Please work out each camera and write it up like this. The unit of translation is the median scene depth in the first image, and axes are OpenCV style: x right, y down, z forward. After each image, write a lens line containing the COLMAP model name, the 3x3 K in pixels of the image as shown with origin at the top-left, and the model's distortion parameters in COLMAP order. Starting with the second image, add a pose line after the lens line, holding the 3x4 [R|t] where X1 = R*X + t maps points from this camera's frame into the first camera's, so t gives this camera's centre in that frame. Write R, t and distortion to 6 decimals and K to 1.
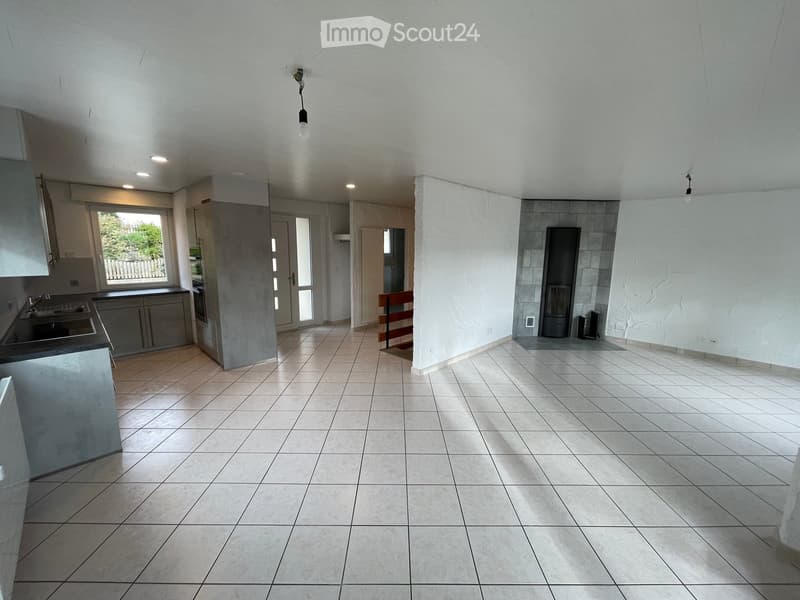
lens RADIAL K [[324.5, 0, 401.6], [0, 324.5, 294.6], [0, 0, 1]] dist [-0.000839, 0.000001]
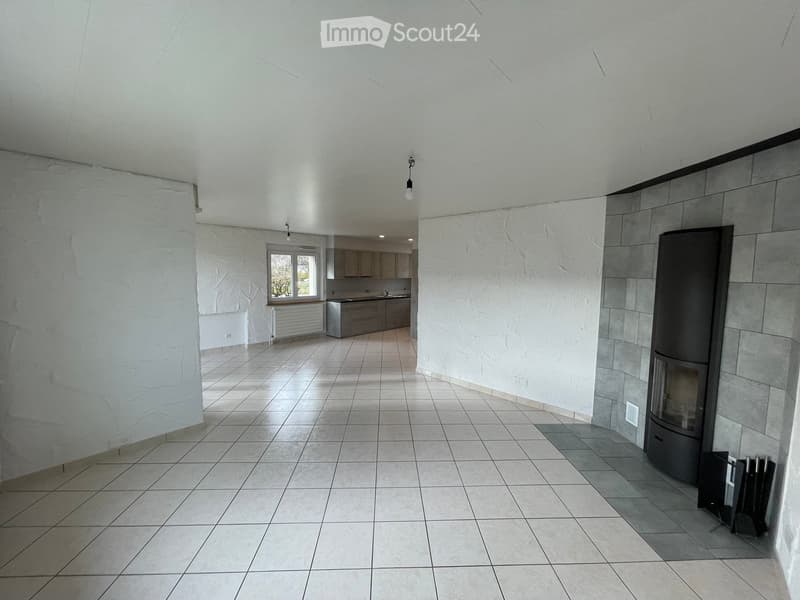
lens RADIAL K [[324.5, 0, 401.6], [0, 324.5, 294.6], [0, 0, 1]] dist [-0.000839, 0.000001]
pose [[0.042376, 0.064217, -0.997036, 0.935180], [-0.160664, 0.985383, 0.056638, -0.080735], [0.986099, 0.157788, 0.052073, 0.595788]]
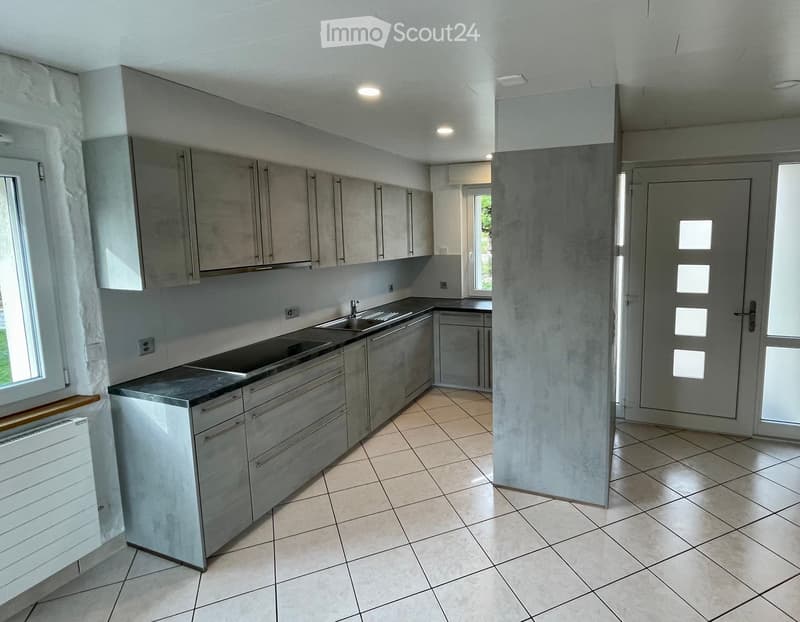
lens RADIAL K [[440.1, 0, 456.2], [0, 440.1, 289.2], [0, 0, 1]] dist [0.001308, -0.000030]
pose [[0.396485, 0.097157, -0.912886, 0.024571], [-0.118092, 0.991520, 0.054236, -0.073936], [0.910414, 0.086301, 0.404596, 0.470265]]
